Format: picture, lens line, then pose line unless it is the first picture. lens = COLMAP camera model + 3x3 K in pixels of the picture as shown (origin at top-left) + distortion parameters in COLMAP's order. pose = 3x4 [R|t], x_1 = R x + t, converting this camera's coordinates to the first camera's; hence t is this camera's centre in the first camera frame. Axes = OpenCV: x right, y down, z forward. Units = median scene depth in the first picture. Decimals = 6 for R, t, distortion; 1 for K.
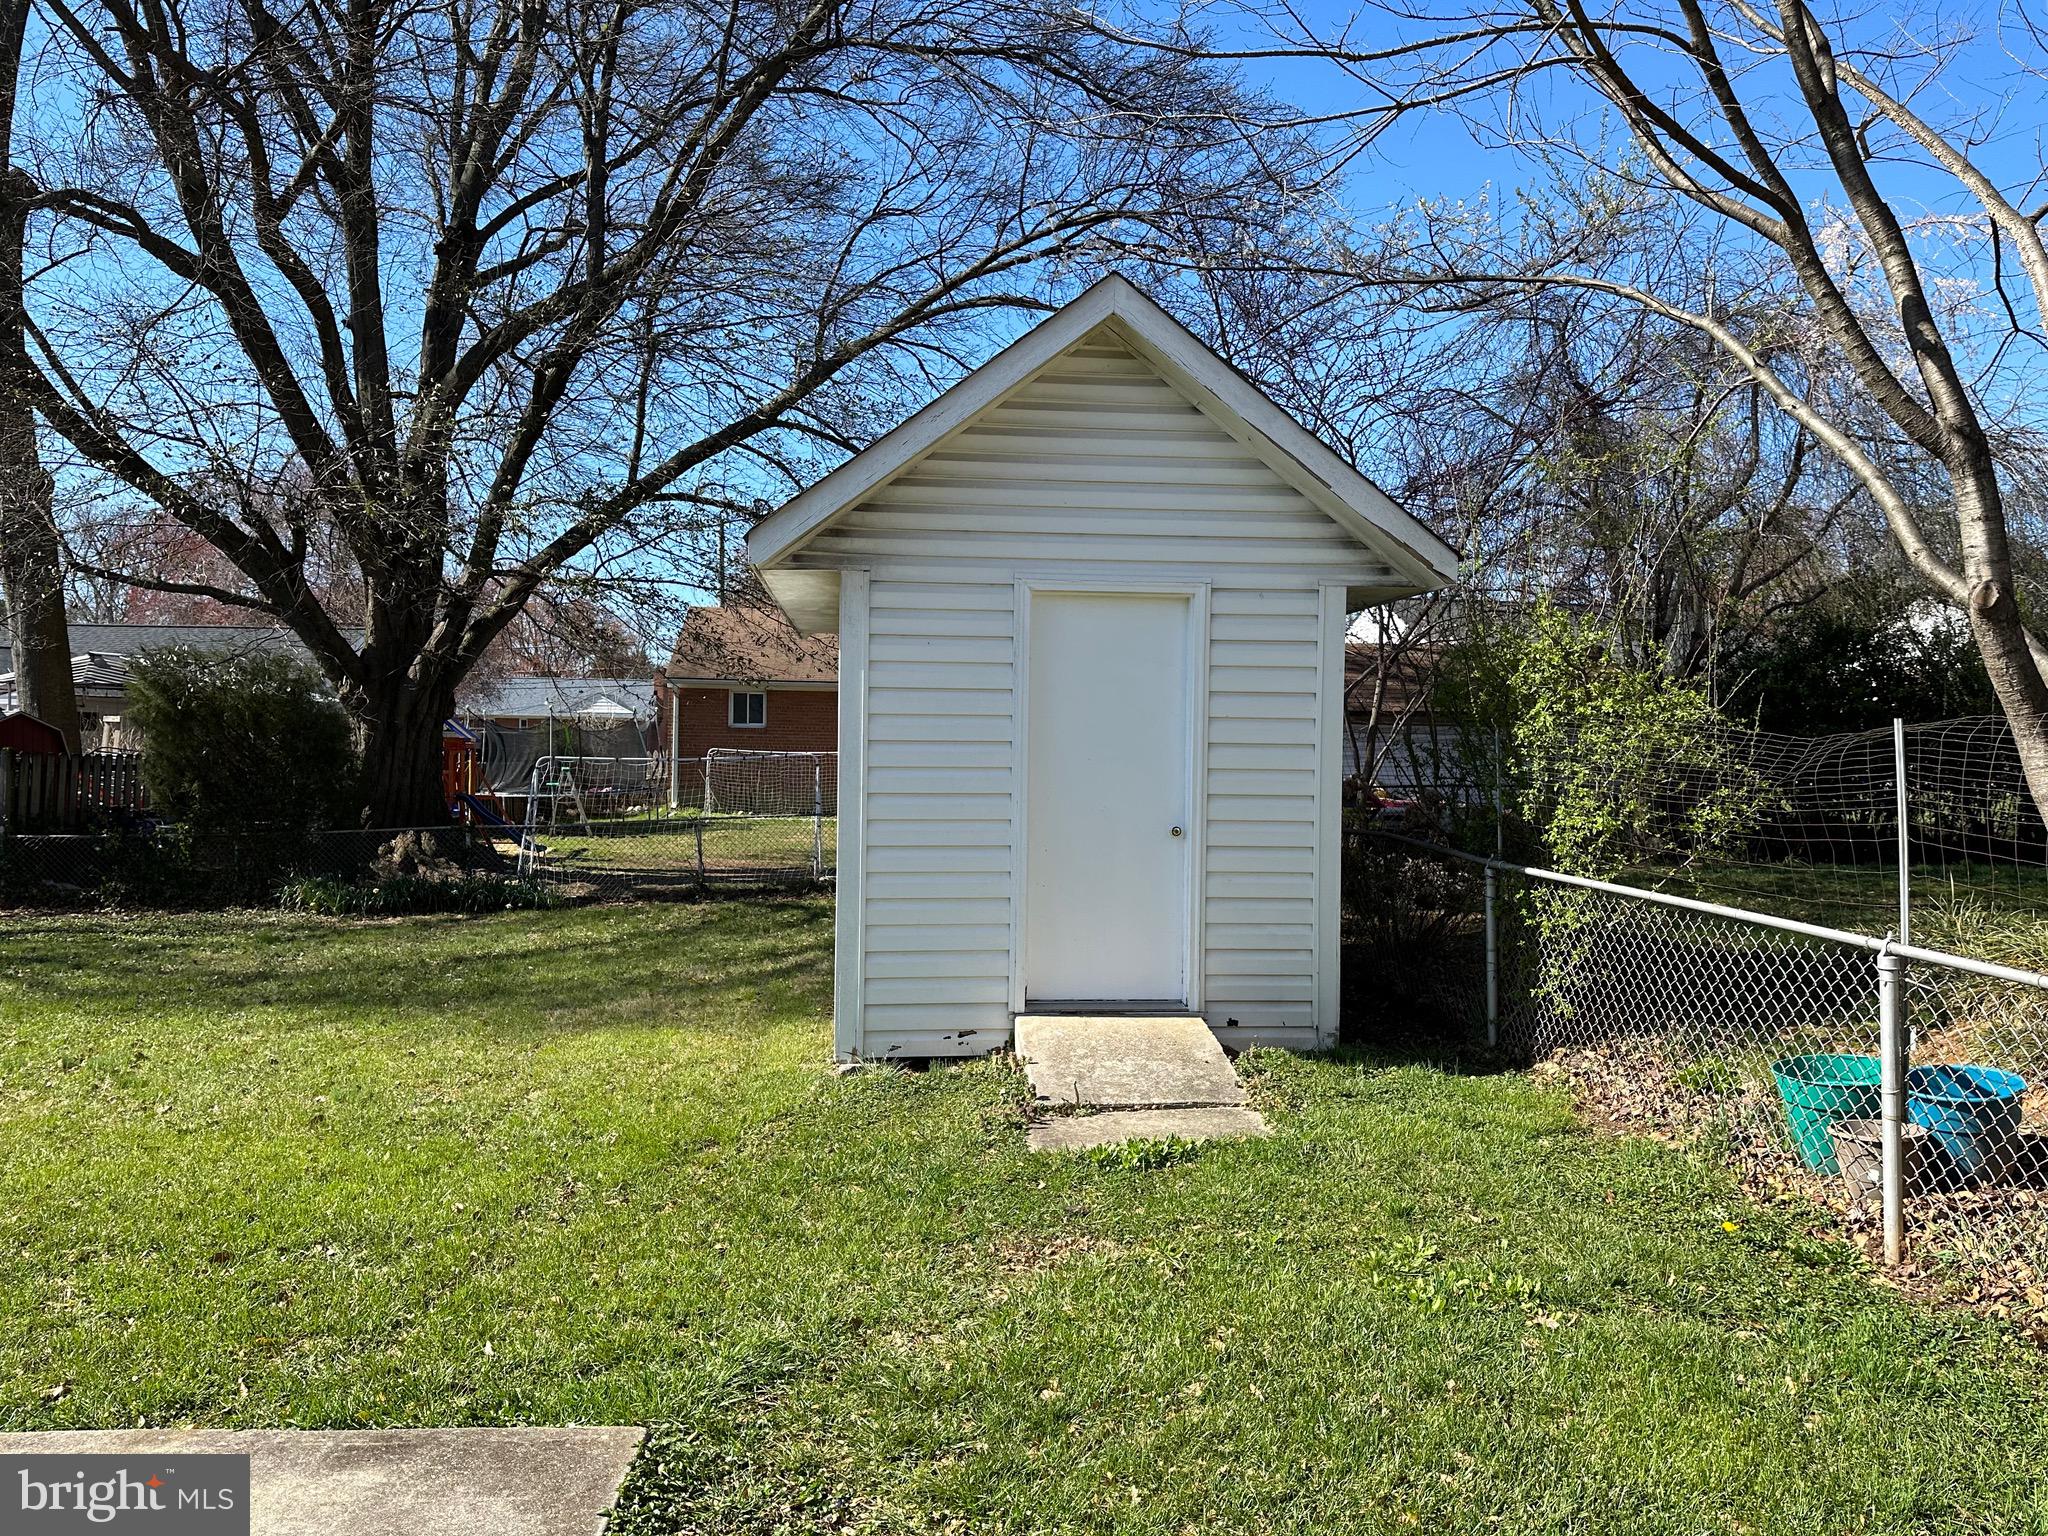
lens RADIAL K [[1353.7, 0, 993.3], [0, 1353.7, 759.3], [0, 0, 1]] dist [0.078716, -0.105092]
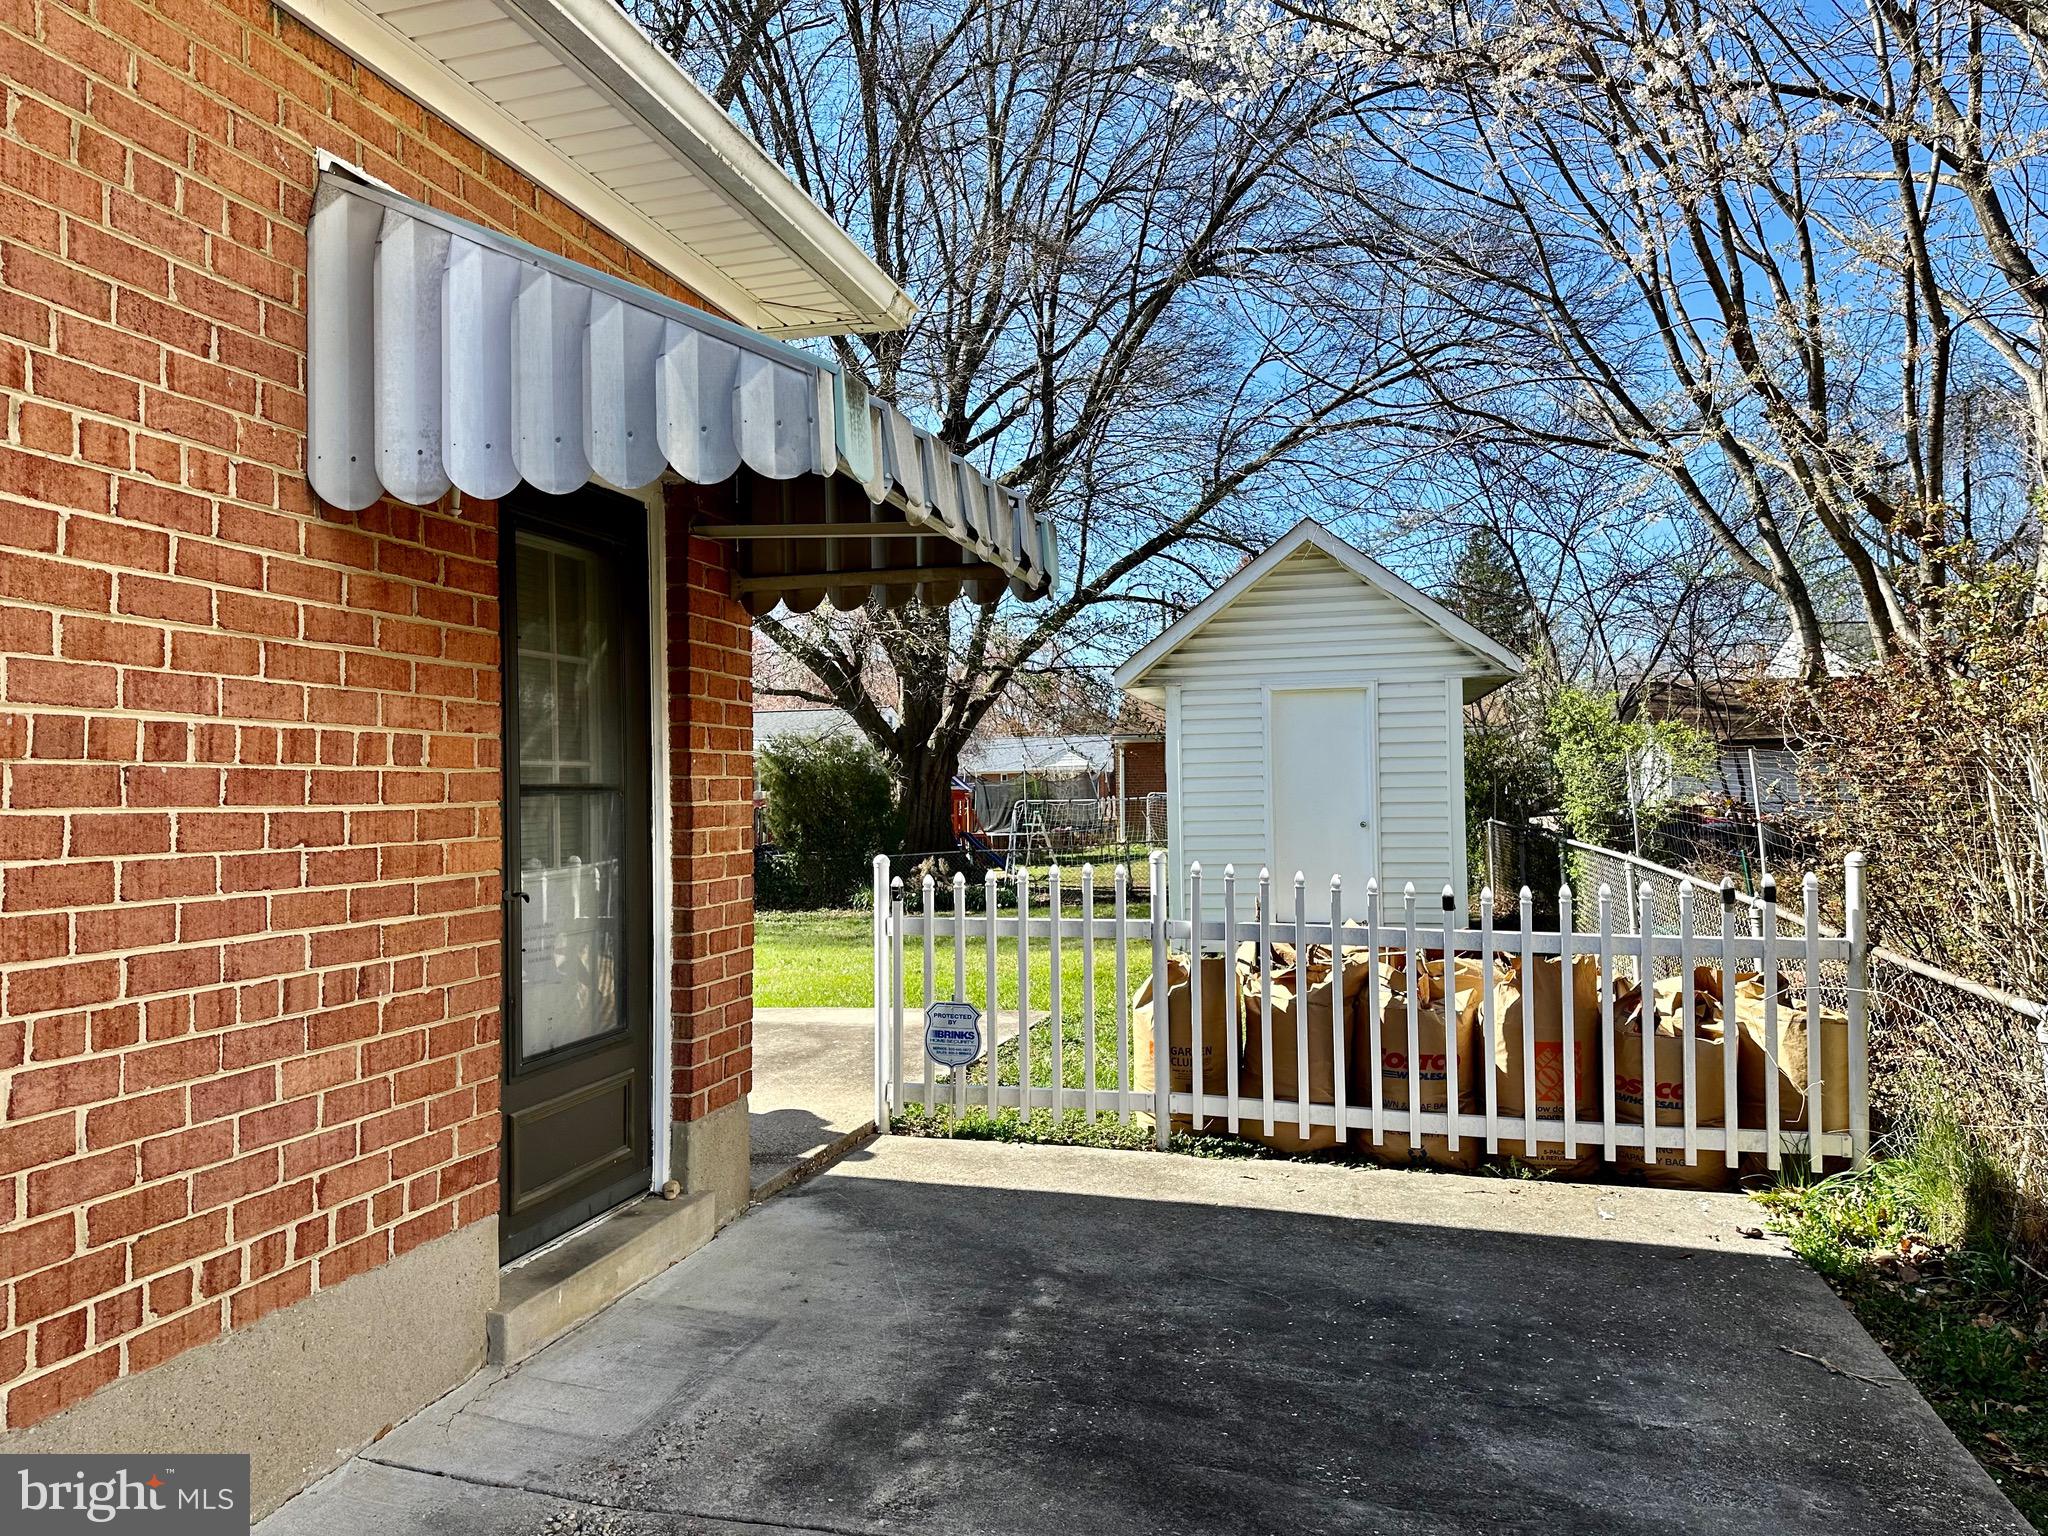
lens RADIAL K [[1353.7, 0, 993.3], [0, 1353.7, 759.3], [0, 0, 1]] dist [0.078716, -0.105092]
pose [[0.942561, -0.037798, -0.331889, 0.095309], [0.026010, 0.998865, -0.039890, 0.009662], [0.333020, 0.028967, 0.942475, -0.282210]]
